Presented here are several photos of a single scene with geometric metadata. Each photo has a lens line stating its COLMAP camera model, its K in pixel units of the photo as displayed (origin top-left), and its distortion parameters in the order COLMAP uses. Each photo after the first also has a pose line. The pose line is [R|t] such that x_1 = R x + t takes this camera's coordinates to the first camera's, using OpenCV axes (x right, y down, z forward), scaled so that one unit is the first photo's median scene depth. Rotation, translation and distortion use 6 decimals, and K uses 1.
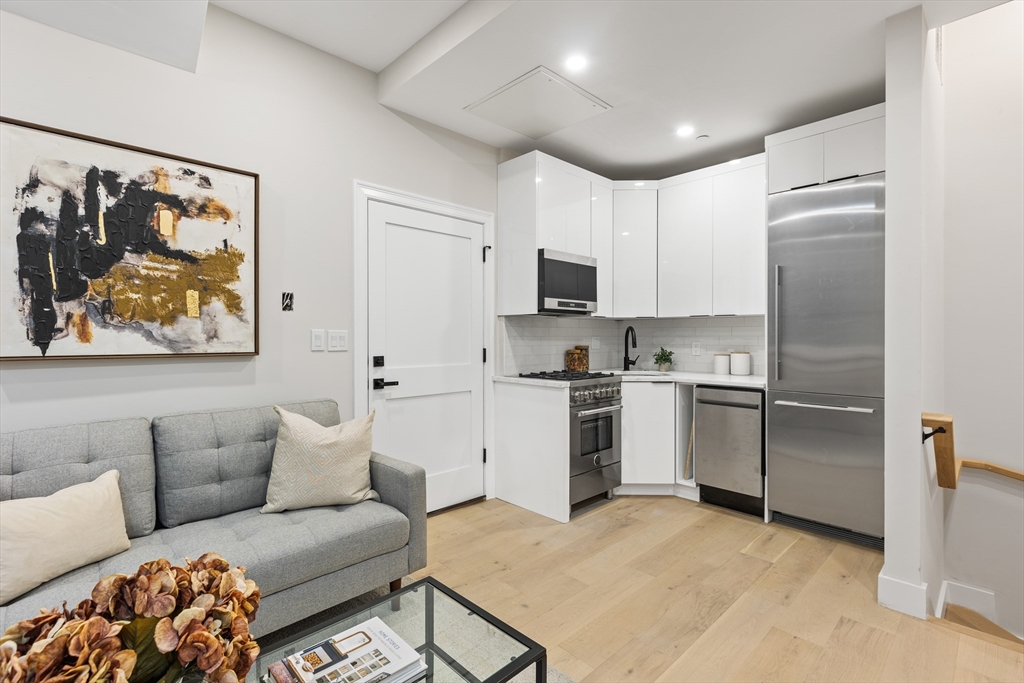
lens RADIAL K [[466.7, 0, 503.8], [0, 466.7, 338.0], [0, 0, 1]] dist [0.003770, -0.000560]
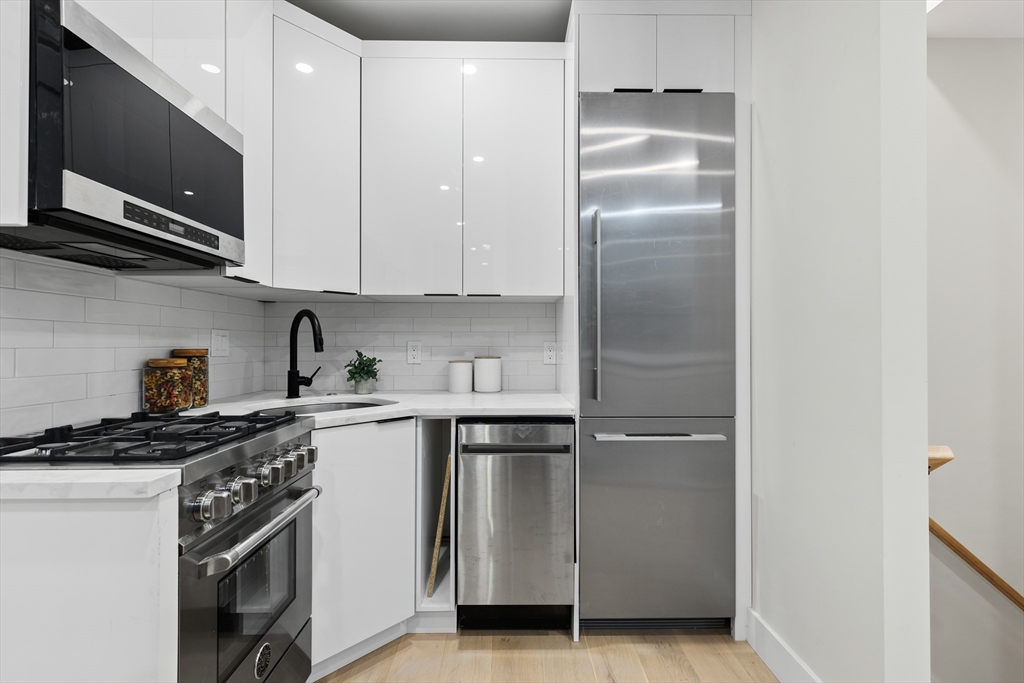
lens RADIAL K [[466.7, 0, 512.4], [0, 466.7, 343.8], [0, 0, 1]] dist [0.003770, -0.000560]
pose [[0.673461, 0.003392, 0.739215, 0.057037], [0.000383, 0.999988, -0.004937, 0.016548], [-0.739223, 0.003607, 0.673452, 0.568910]]
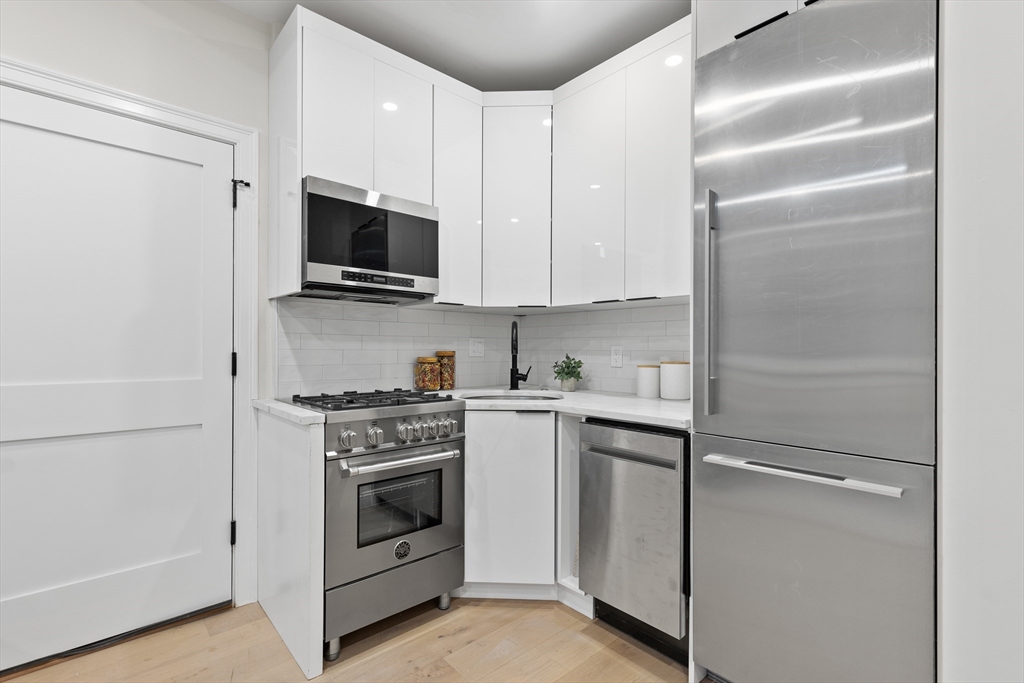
lens RADIAL K [[466.7, 0, 506.5], [0, 466.7, 349.0], [0, 0, 1]] dist [0.003770, -0.000560]
pose [[0.999639, 0.004950, -0.026409, 0.317206], [-0.005025, 0.999984, -0.002776, 0.017402], [0.026394, 0.002908, 0.999647, 0.406120]]
